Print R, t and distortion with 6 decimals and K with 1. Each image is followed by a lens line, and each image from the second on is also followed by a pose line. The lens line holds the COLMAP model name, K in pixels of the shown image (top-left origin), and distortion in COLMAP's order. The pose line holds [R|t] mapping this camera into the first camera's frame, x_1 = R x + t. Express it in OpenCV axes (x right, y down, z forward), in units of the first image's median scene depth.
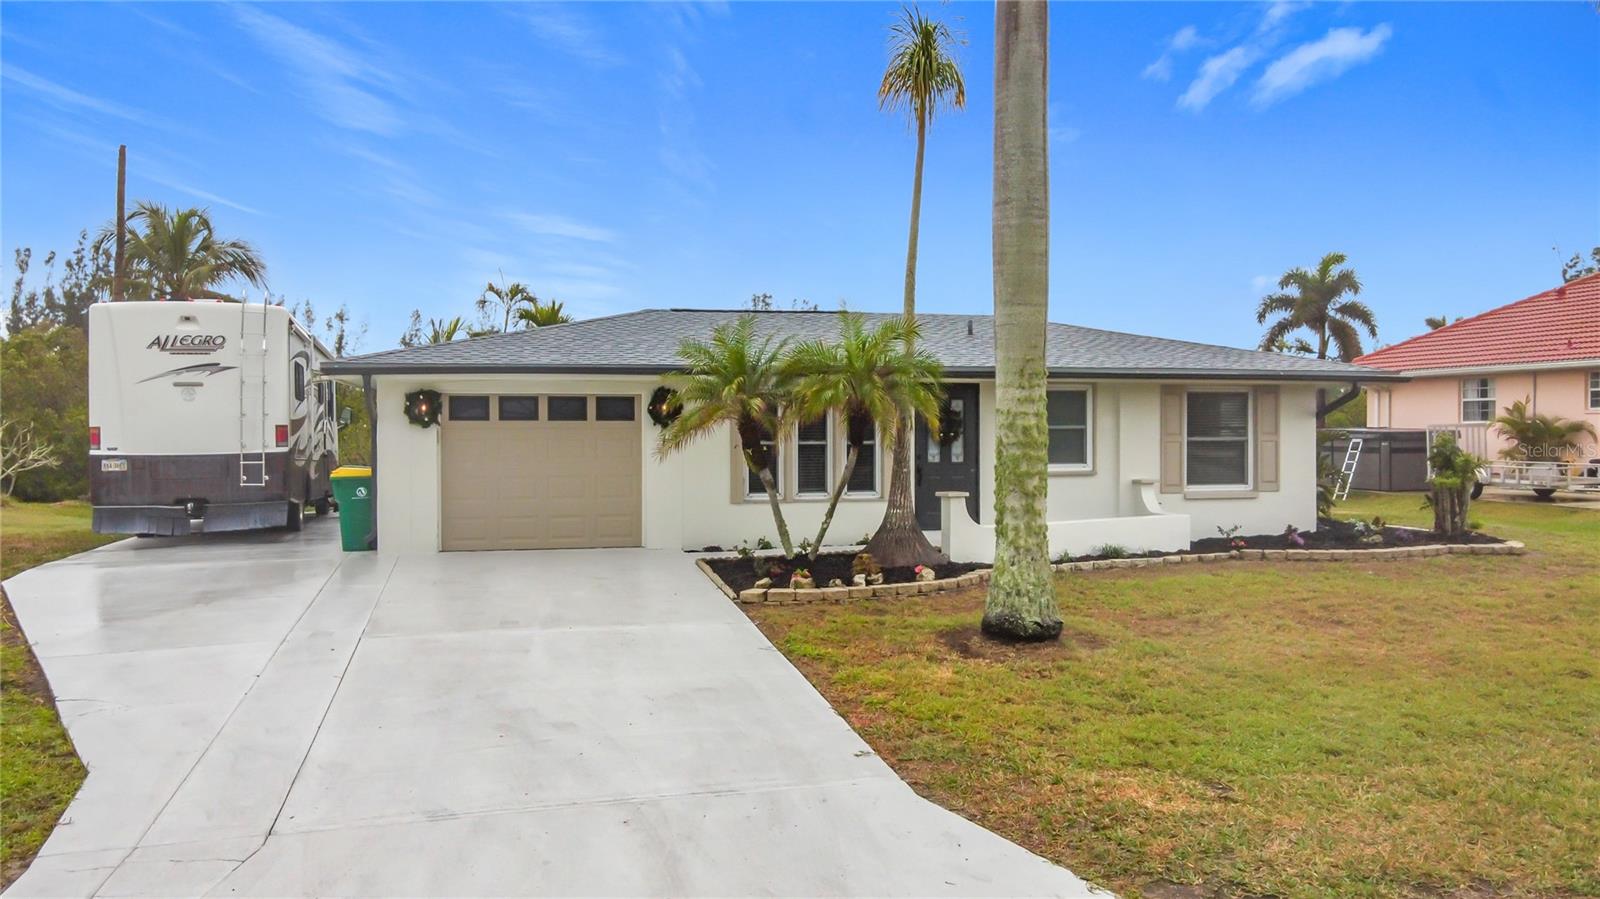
lens RADIAL K [[1185.0, 0, 800.0], [0, 1185.0, 449.5], [0, 0, 1]] dist [0.005850, 0.011929]
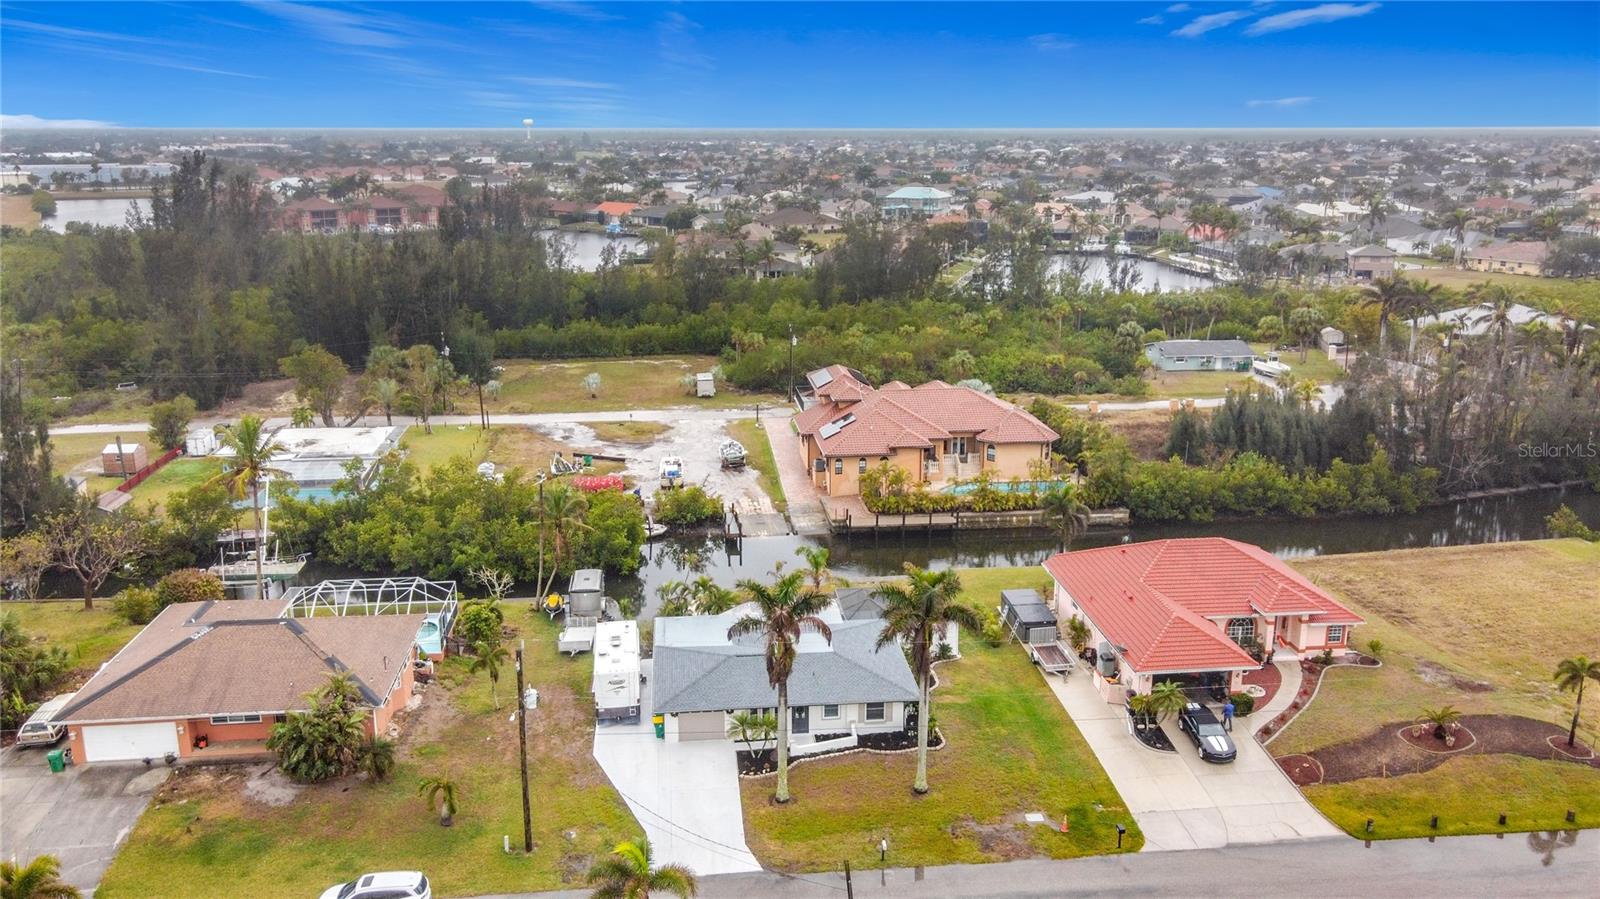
lens RADIAL K [[1185.0, 0, 800.0], [0, 1185.0, 449.5], [0, 0, 1]] dist [0.005850, 0.011929]
pose [[0.992579, 0.041355, -0.114357, 0.561153], [-0.009019, 0.962844, 0.269906, -2.015475], [0.121270, -0.266872, 0.956072, -2.681766]]
